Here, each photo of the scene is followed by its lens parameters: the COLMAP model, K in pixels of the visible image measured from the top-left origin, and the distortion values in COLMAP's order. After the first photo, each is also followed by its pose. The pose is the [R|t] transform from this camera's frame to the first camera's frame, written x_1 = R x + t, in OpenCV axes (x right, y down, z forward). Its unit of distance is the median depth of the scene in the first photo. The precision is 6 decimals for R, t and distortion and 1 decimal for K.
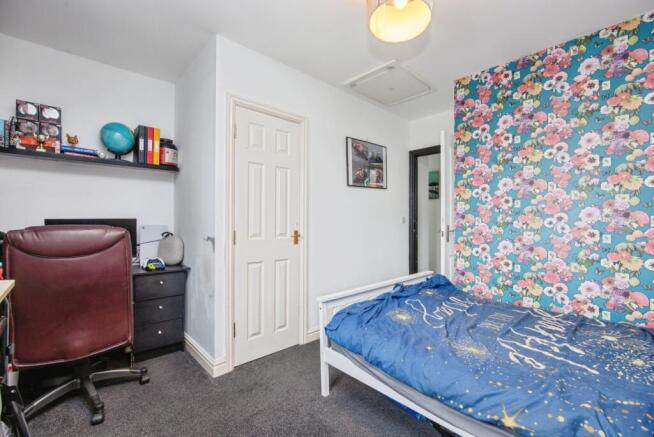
lens RADIAL K [[288.7, 0, 327.0], [0, 288.7, 218.5], [0, 0, 1]] dist [0.002085, 0.000060]
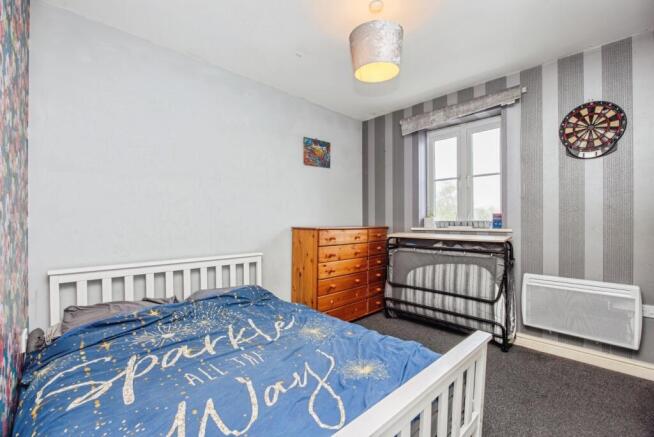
lens RADIAL K [[288.7, 0, 327.0], [0, 288.7, 218.5], [0, 0, 1]] dist [0.002085, 0.000060]
pose [[-0.999774, -0.001578, -0.021180, 0.442113], [-0.001370, 0.999950, -0.009856, 0.021115], [0.021195, -0.009825, -0.999727, 1.979015]]
